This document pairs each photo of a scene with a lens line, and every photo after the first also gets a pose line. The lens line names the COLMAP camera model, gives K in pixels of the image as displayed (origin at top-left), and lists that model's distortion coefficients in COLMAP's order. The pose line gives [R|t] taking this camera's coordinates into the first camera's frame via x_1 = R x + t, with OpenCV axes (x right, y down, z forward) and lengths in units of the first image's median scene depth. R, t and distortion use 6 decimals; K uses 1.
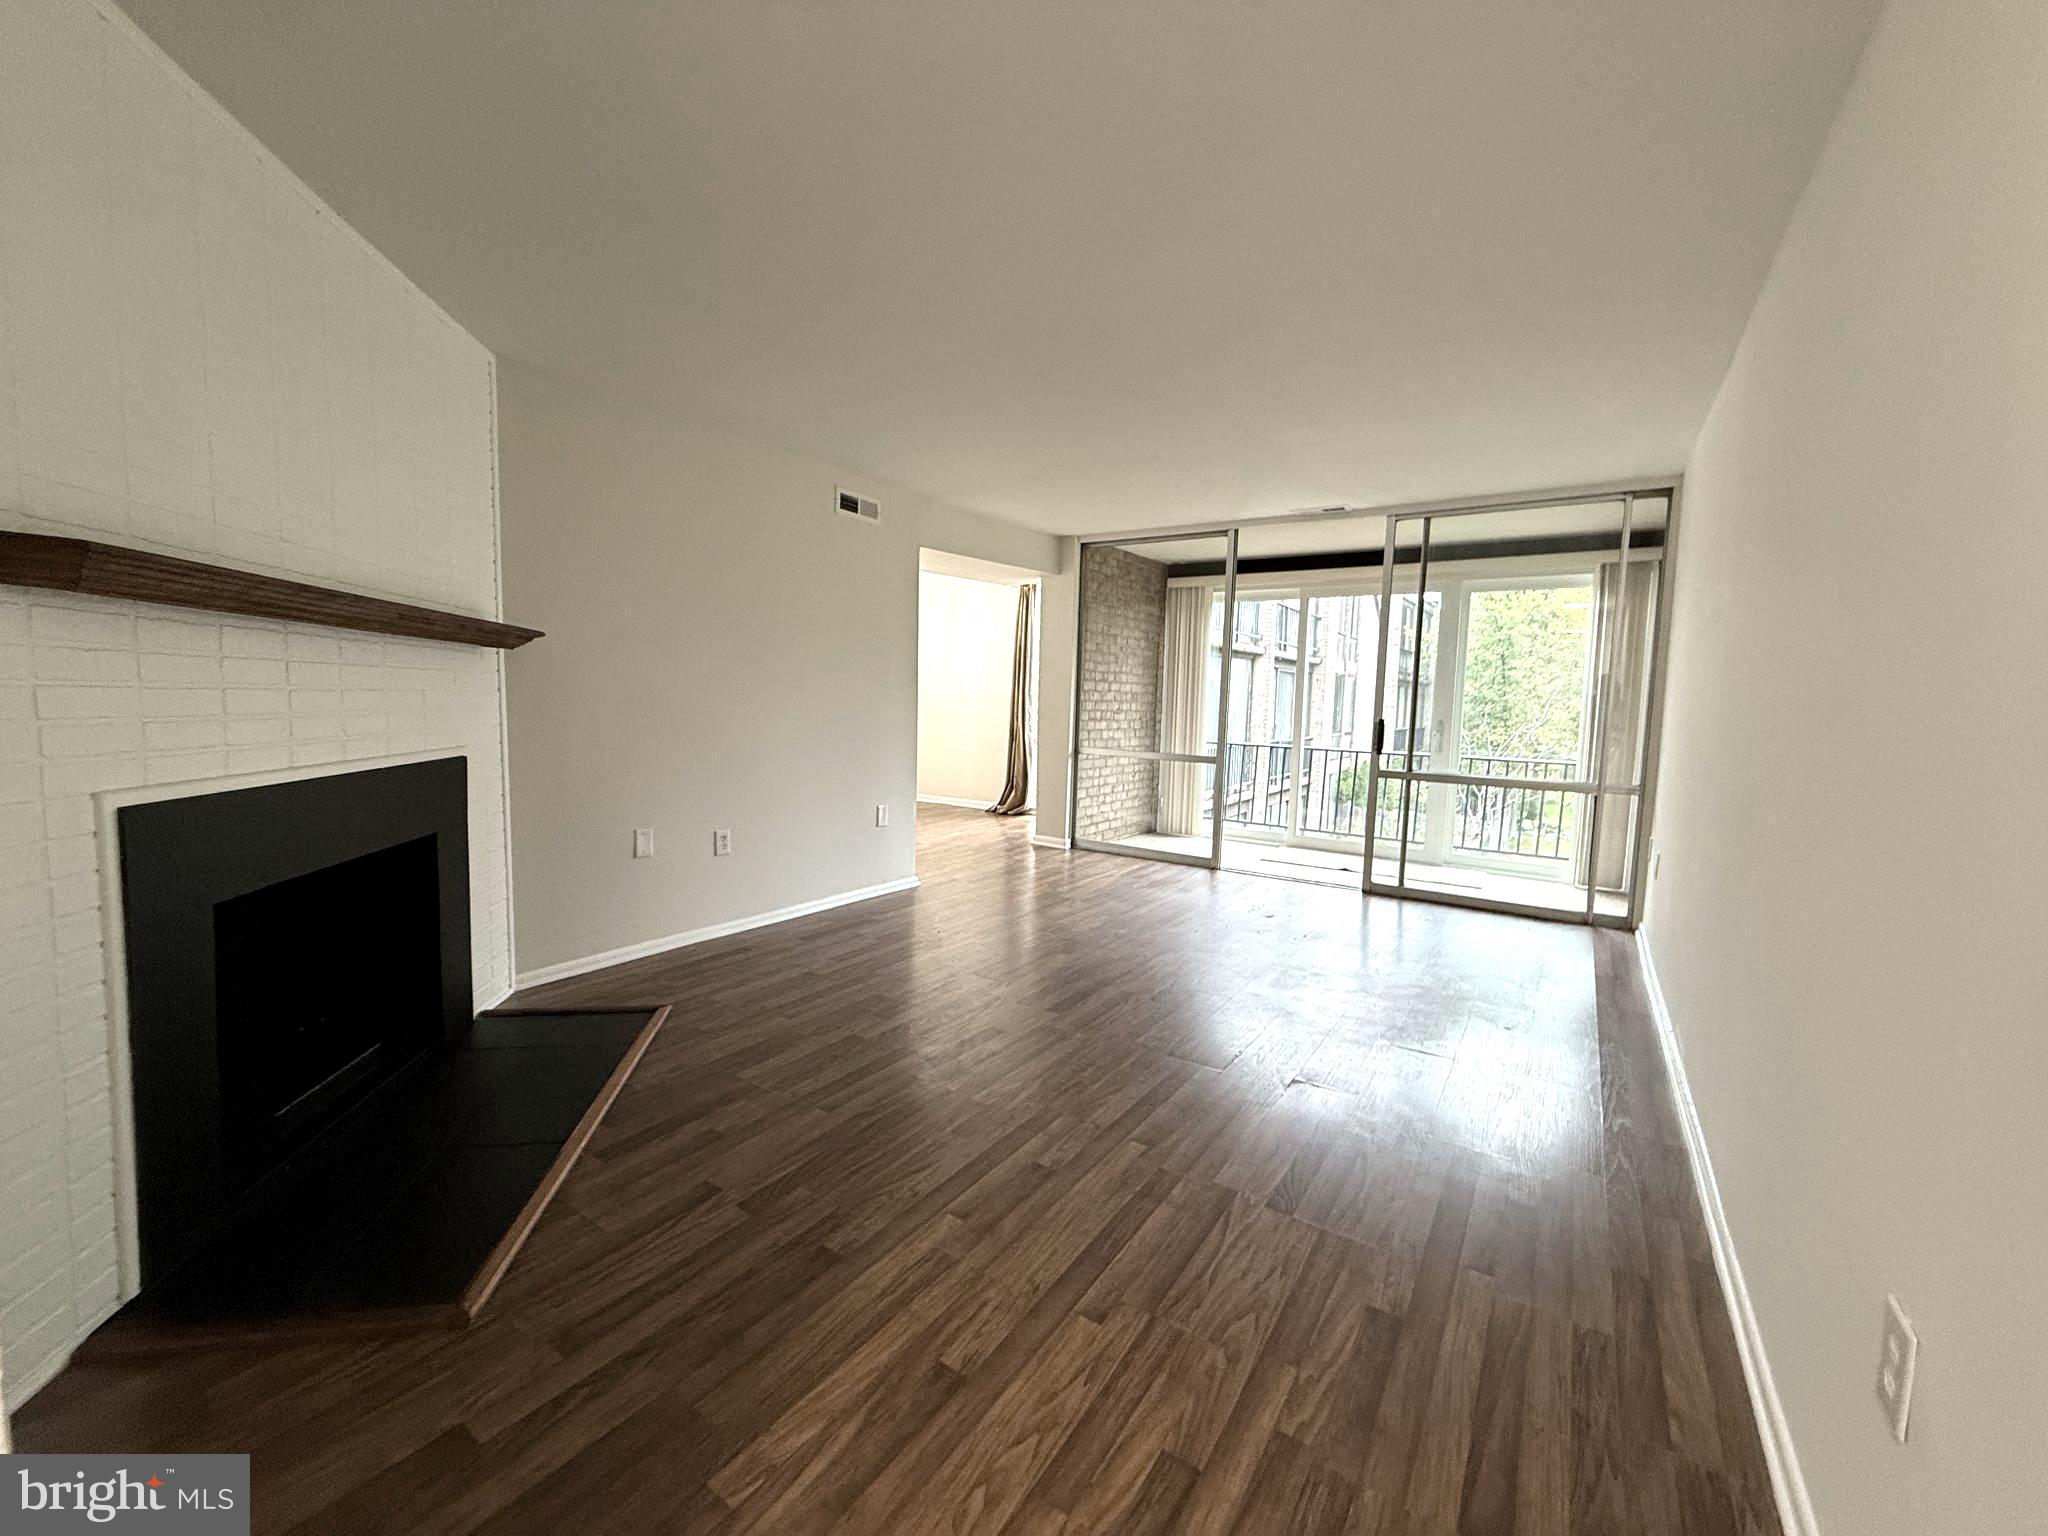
lens RADIAL K [[815.1, 0, 997.5], [0, 815.1, 753.7], [0, 0, 1]] dist [-0.000612, 0.000735]
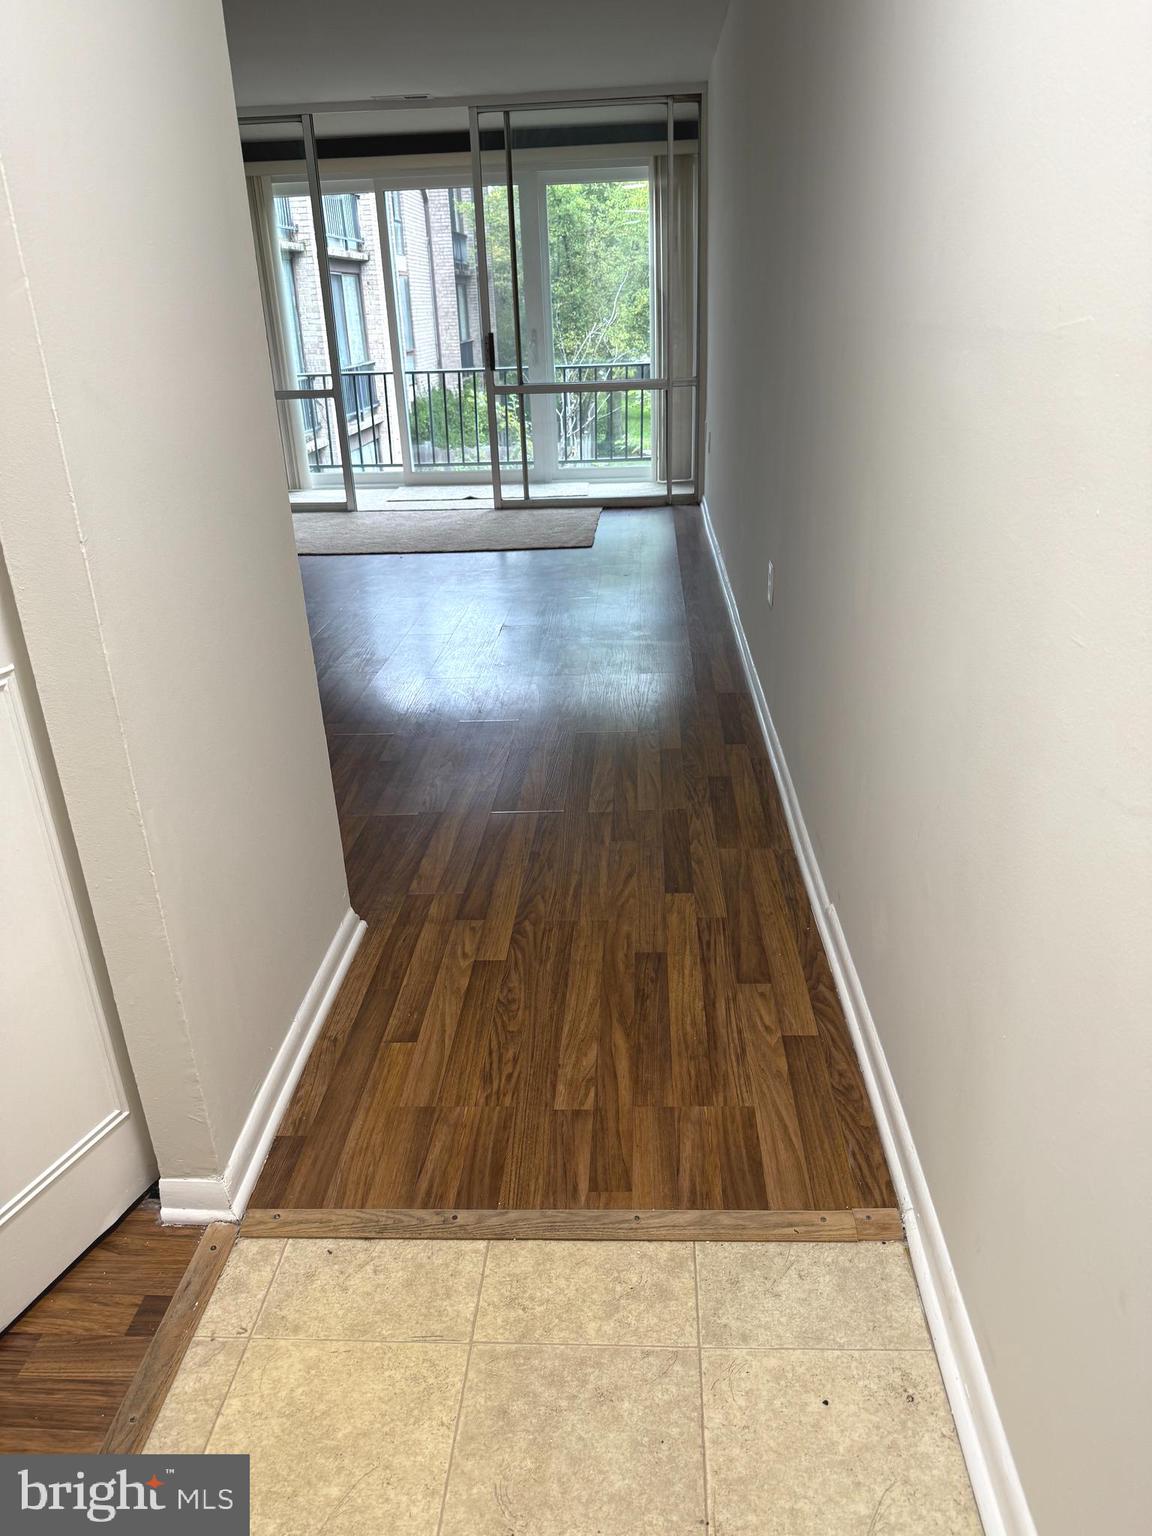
lens RADIAL K [[1111.6, 0, 586.0], [0, 1111.6, 774.7], [0, 0, 1]] dist [0.051772, 0.000152]
pose [[0.838015, -0.265693, 0.476591, -0.243900], [0.100957, 0.933859, 0.343096, 0.005587], [-0.536226, -0.239404, 0.809411, -0.329659]]
